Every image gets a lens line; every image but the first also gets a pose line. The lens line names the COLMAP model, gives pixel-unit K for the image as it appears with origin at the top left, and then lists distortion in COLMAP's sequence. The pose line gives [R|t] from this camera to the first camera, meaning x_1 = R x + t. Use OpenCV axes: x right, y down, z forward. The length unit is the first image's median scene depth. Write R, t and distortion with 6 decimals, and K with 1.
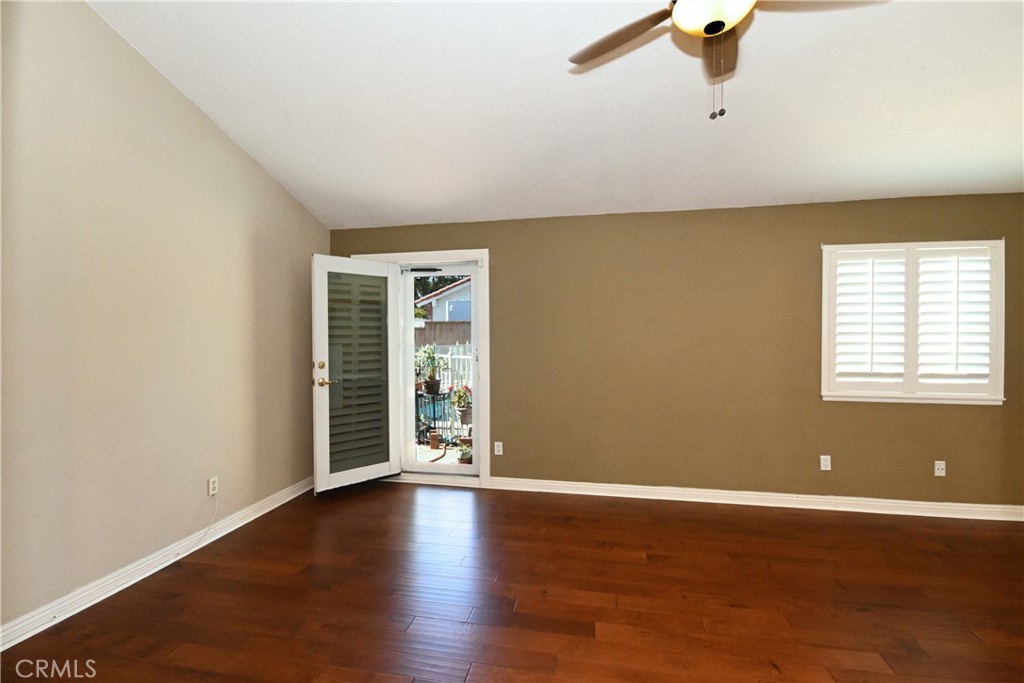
lens RADIAL K [[458.4, 0, 507.8], [0, 458.4, 335.9], [0, 0, 1]] dist [-0.007975, -0.000850]
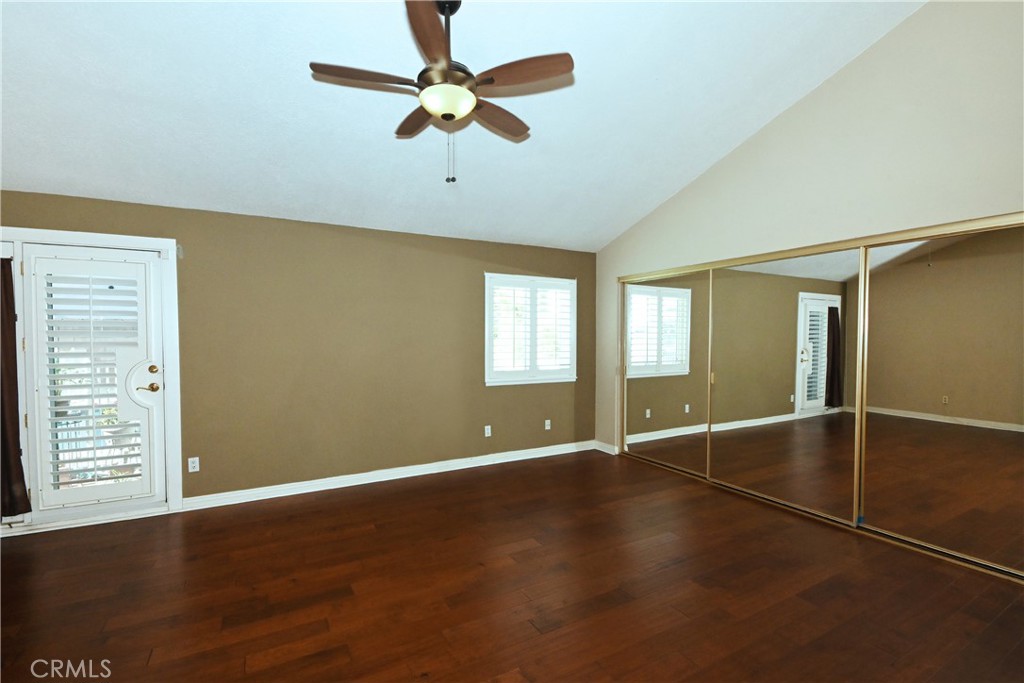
lens RADIAL K [[458.4, 0, 507.8], [0, 458.4, 335.9], [0, 0, 1]] dist [-0.007975, -0.000850]
pose [[0.757851, 0.004771, 0.652411, -0.174635], [0.000665, 0.999967, -0.008086, 0.002713], [-0.652428, 0.006562, 0.757823, -0.095750]]
